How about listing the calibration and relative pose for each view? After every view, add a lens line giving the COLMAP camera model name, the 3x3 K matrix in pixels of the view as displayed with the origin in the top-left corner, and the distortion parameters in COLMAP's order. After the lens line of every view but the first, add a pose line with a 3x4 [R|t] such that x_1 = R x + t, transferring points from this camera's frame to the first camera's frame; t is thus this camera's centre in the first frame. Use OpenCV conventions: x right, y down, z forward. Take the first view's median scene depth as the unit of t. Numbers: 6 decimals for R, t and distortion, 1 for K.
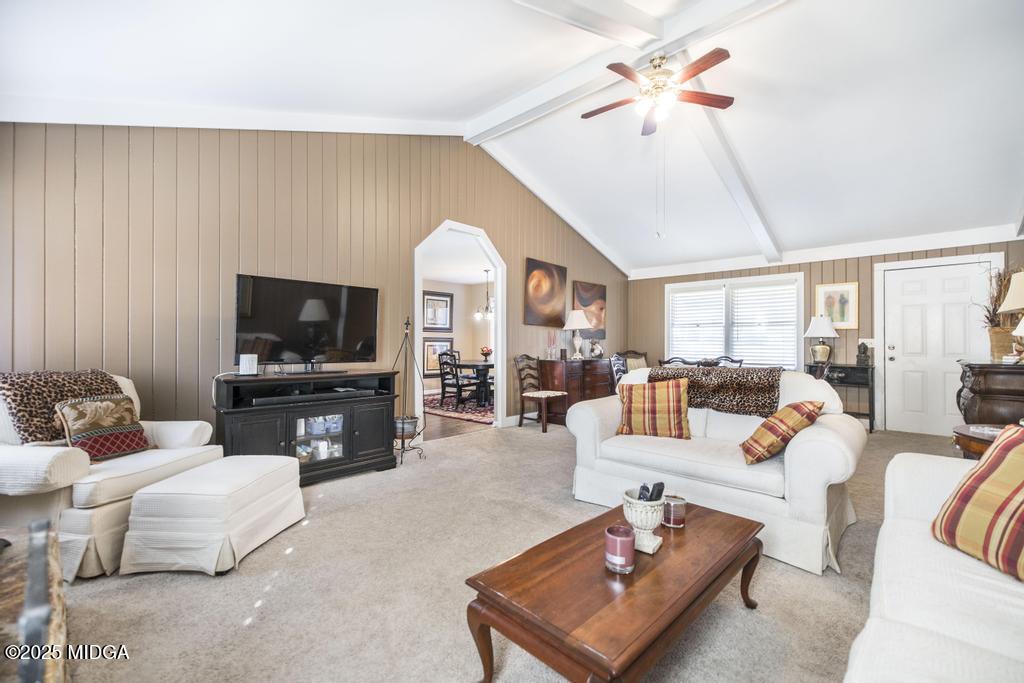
lens RADIAL K [[438.6, 0, 513.7], [0, 438.6, 341.2], [0, 0, 1]] dist [0.004062, -0.000520]
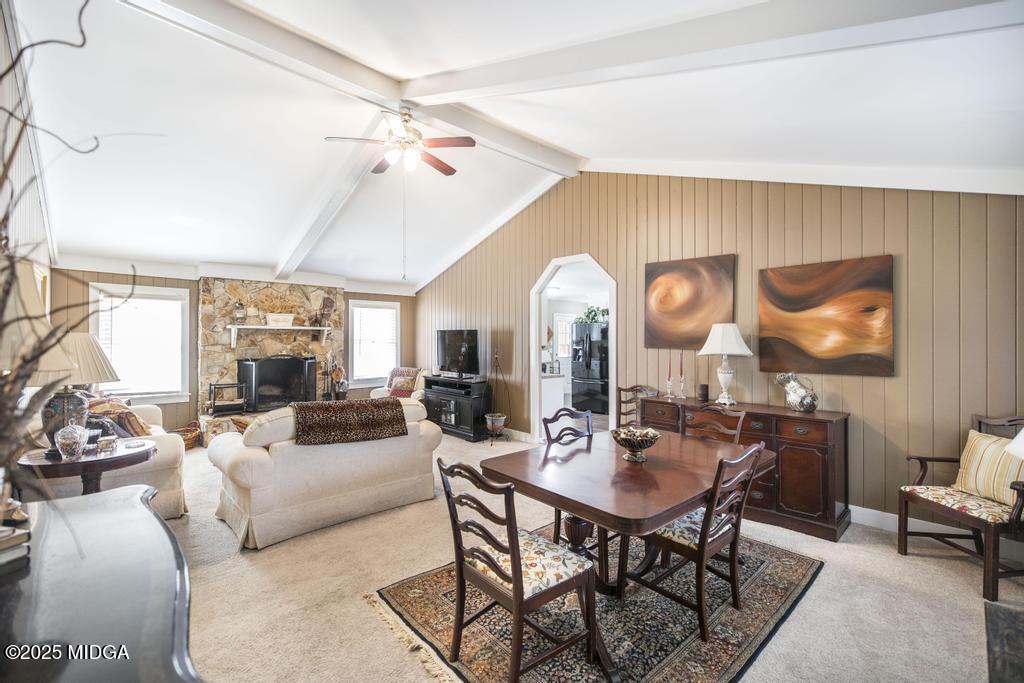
lens RADIAL K [[438.6, 0, 509.4], [0, 438.6, 340.5], [0, 0, 1]] dist [0.004062, -0.000520]
pose [[-0.072891, -0.004753, -0.997329, 0.817451], [-0.002117, 0.999987, -0.004611, -0.046164], [0.997338, 0.001775, -0.072901, 0.788092]]
